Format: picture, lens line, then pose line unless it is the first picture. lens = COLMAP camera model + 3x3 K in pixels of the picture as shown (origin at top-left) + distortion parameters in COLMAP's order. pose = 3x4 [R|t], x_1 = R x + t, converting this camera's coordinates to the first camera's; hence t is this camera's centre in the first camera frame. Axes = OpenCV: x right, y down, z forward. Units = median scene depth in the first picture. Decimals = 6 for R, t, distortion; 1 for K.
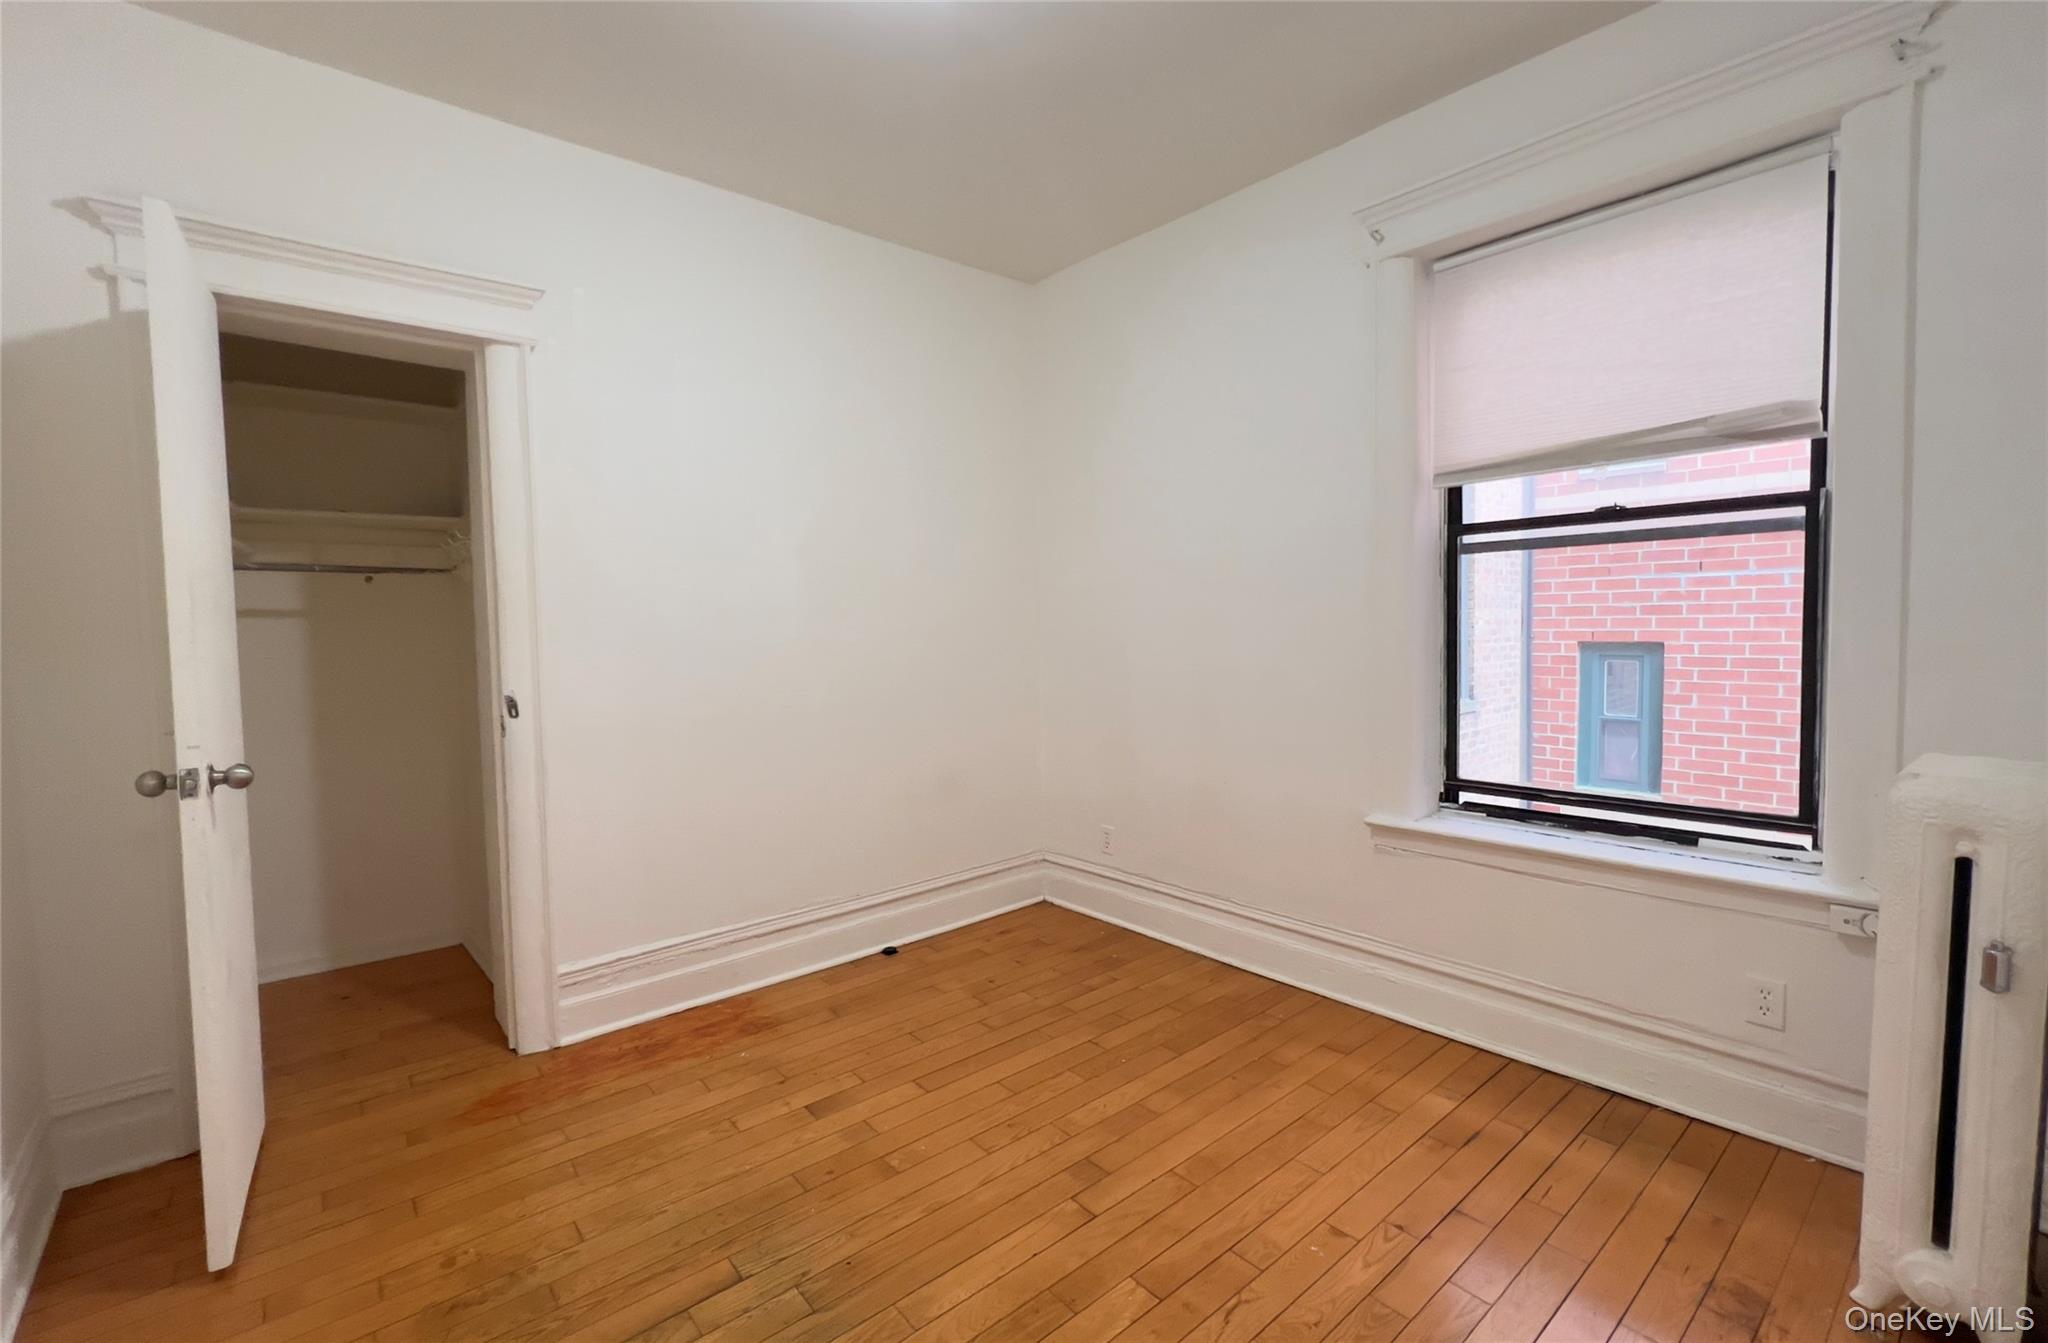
lens RADIAL K [[875.1, 0, 1024.0], [0, 875.1, 671.5], [0, 0, 1]] dist [0.002911, 0.000410]
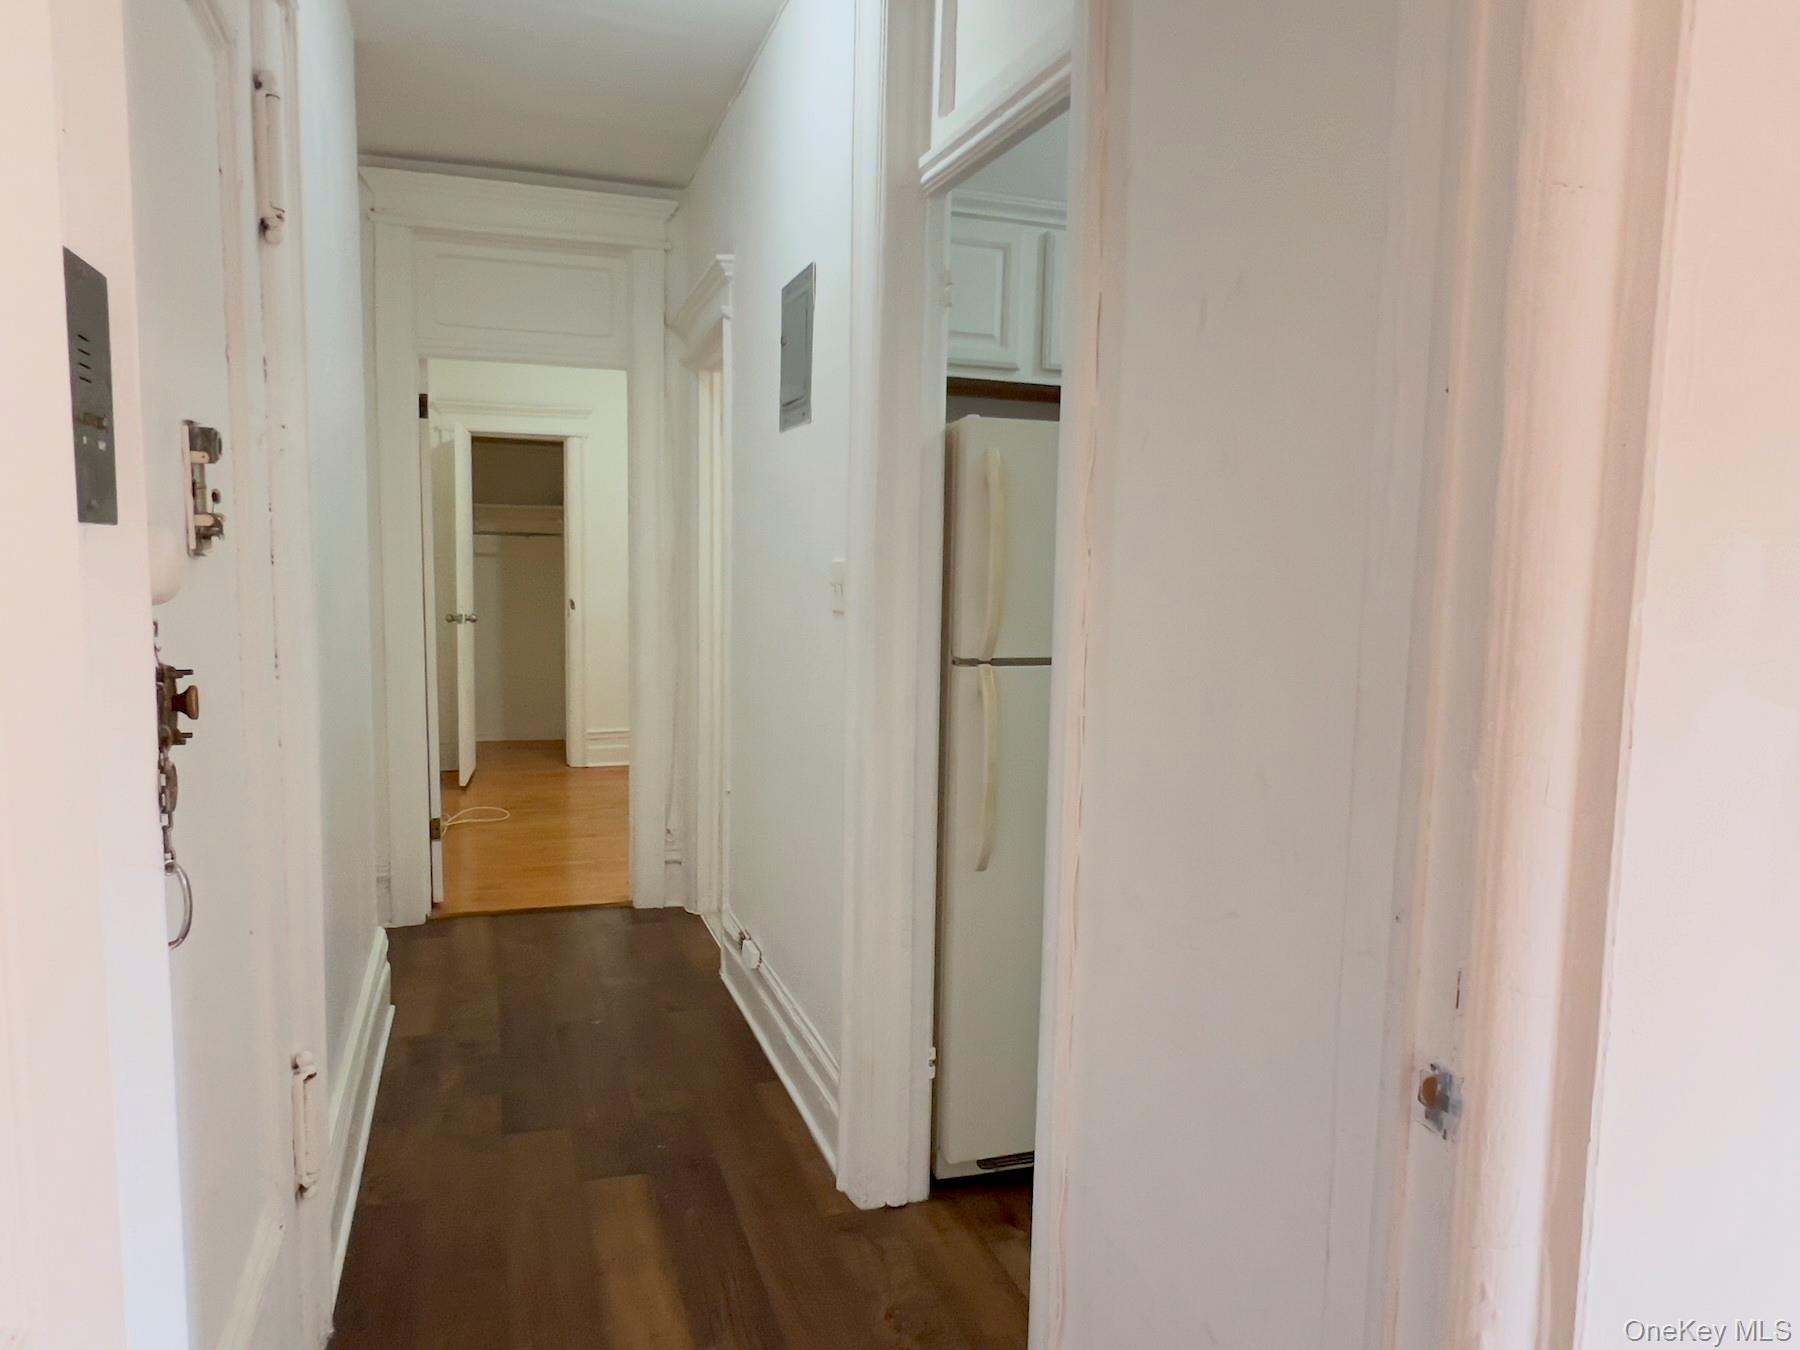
lens RADIAL K [[1201.8, 0, 900.0], [0, 1201.8, 675.0], [0, 0, 1]] dist [0.004681, 0.002497]
pose [[0.925913, 0.068470, -0.371480, 1.253186], [-0.051975, 0.997174, 0.054248, 0.010852], [0.374145, -0.030922, 0.926855, -1.423724]]
